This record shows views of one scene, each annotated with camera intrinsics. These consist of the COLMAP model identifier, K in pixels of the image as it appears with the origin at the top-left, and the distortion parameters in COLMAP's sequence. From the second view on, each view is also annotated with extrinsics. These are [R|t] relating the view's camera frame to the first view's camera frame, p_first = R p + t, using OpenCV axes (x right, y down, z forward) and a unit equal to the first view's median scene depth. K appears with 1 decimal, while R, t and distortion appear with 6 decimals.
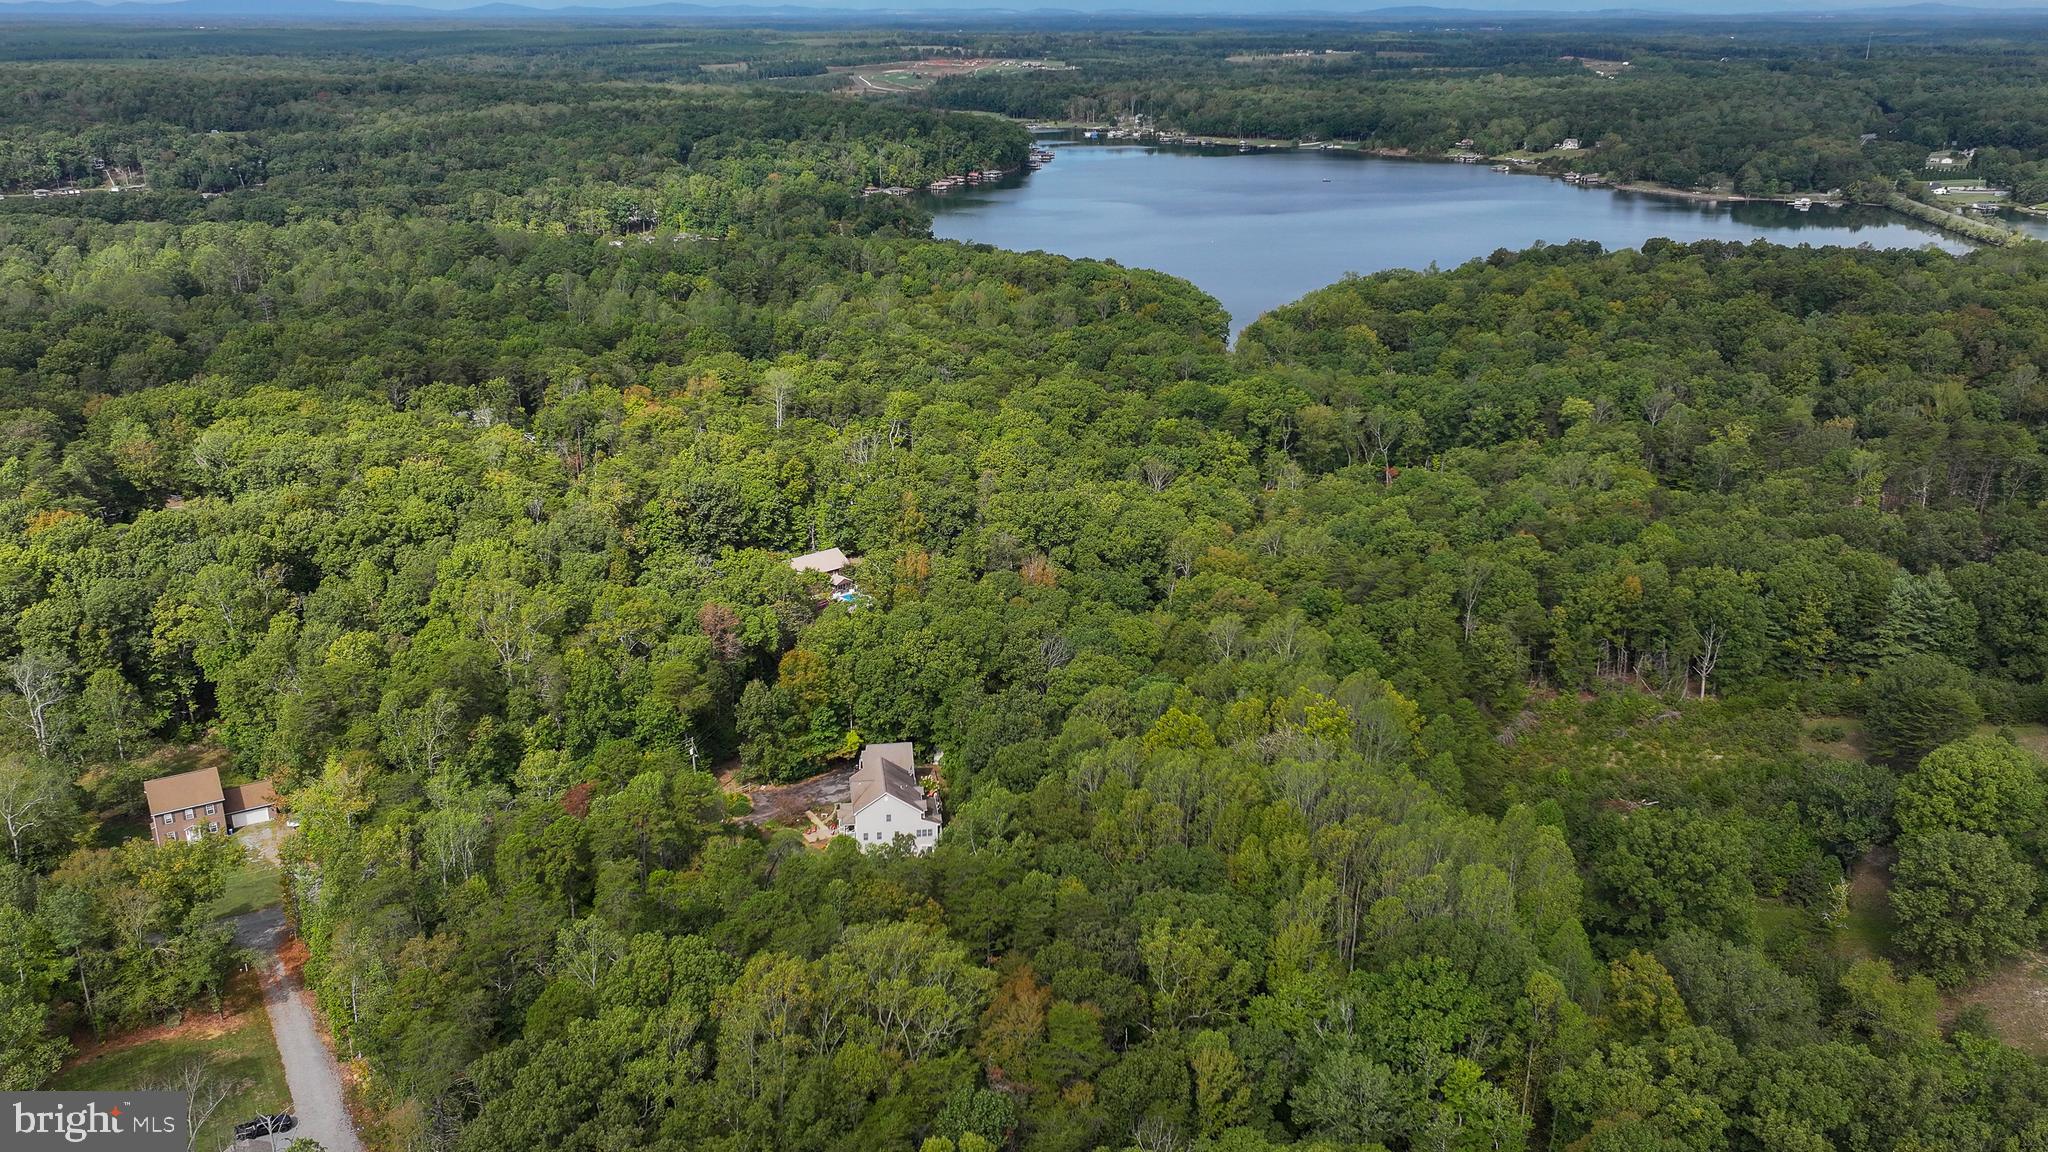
lens RADIAL K [[1677.6, 0, 1026.2], [0, 1677.6, 586.5], [0, 0, 1]] dist [0.012923, -0.013013]
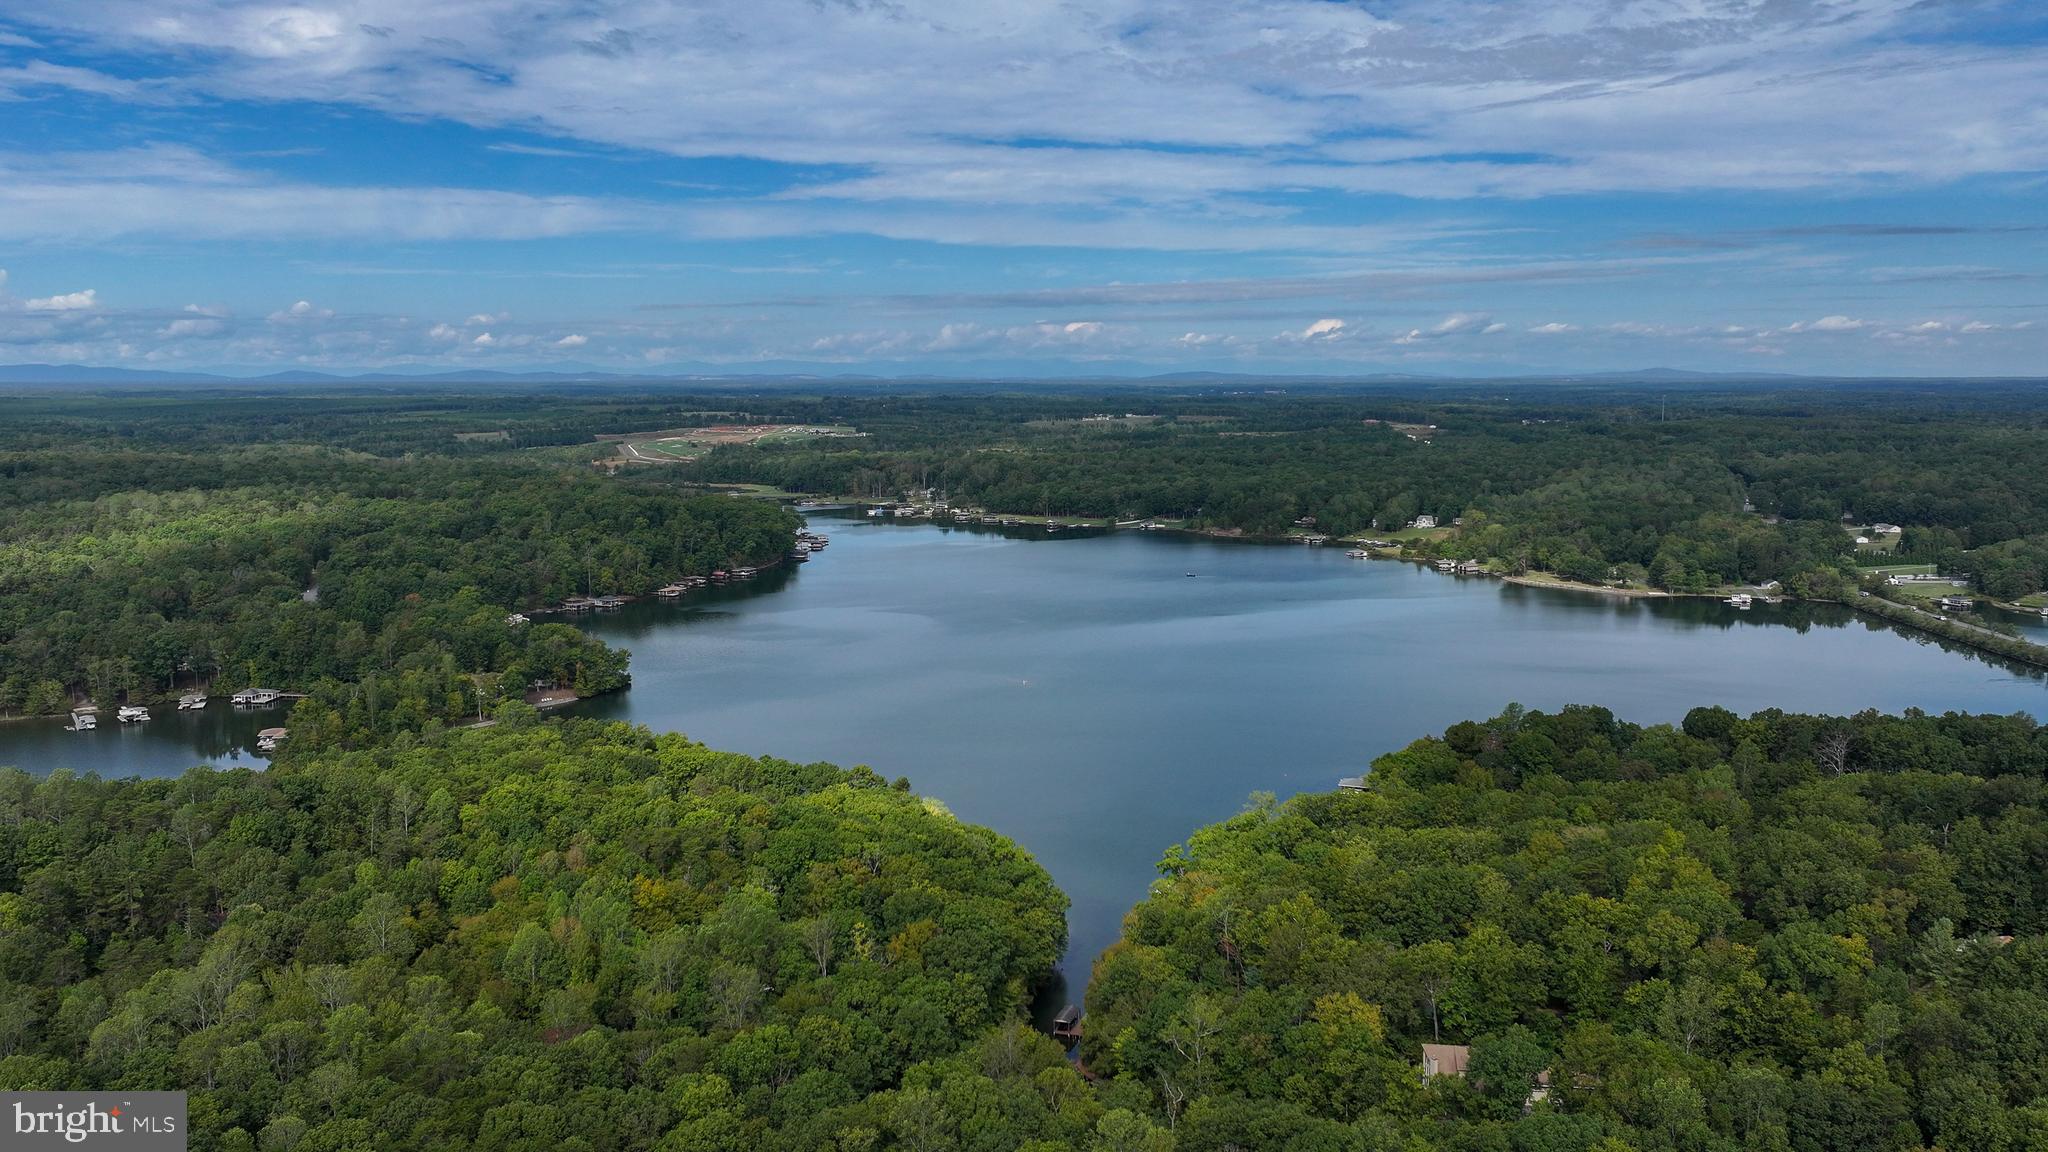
lens RADIAL K [[1677.6, 0, 1026.2], [0, 1677.6, 586.5], [0, 0, 1]] dist [0.012923, -0.013013]
pose [[0.993369, -0.017095, 0.113693, 0.027332], [0.039925, 0.978637, -0.201684, -0.088812], [-0.107817, 0.204886, 0.972830, 0.258389]]
